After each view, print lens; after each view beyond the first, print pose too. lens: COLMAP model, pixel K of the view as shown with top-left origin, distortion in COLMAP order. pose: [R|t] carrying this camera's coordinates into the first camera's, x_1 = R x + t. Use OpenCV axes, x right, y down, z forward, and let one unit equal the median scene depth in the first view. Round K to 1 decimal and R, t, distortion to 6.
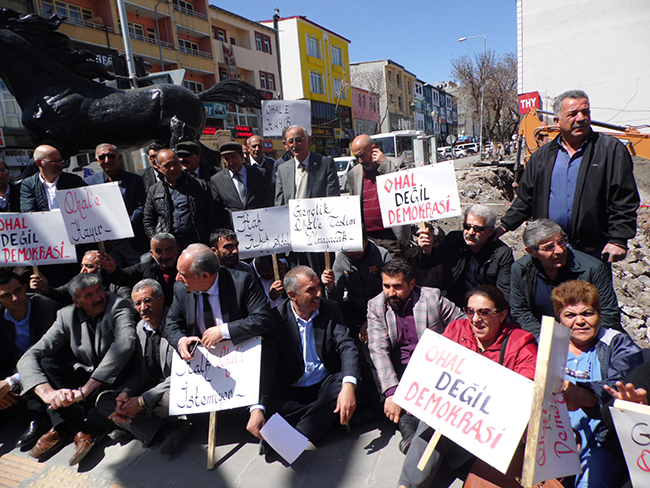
lens RADIAL K [[435.6, 0, 325.0], [0, 435.6, 244.0], [0, 0, 1]] dist [0.006854, 0.000625]
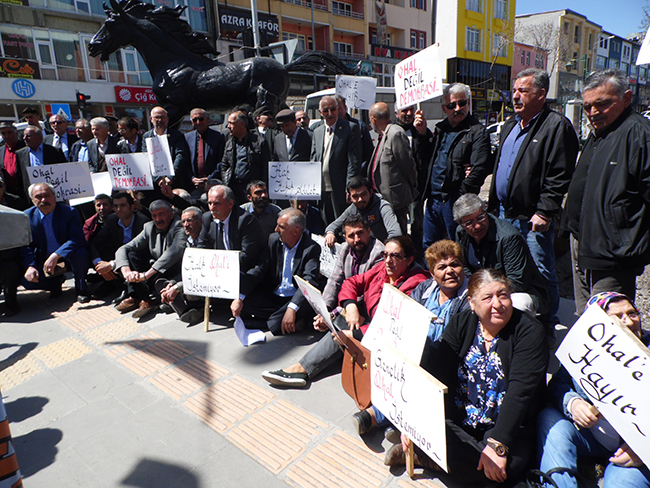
lens RADIAL K [[424.2, 0, 323.8], [0, 424.2, 252.6], [0, 0, 1]] dist [0.006561, -0.001011]
pose [[0.935676, 0.136398, -0.325432, 0.290441], [-0.099239, 0.986764, 0.128254, 0.001813], [0.338618, -0.087708, 0.936827, -0.106257]]
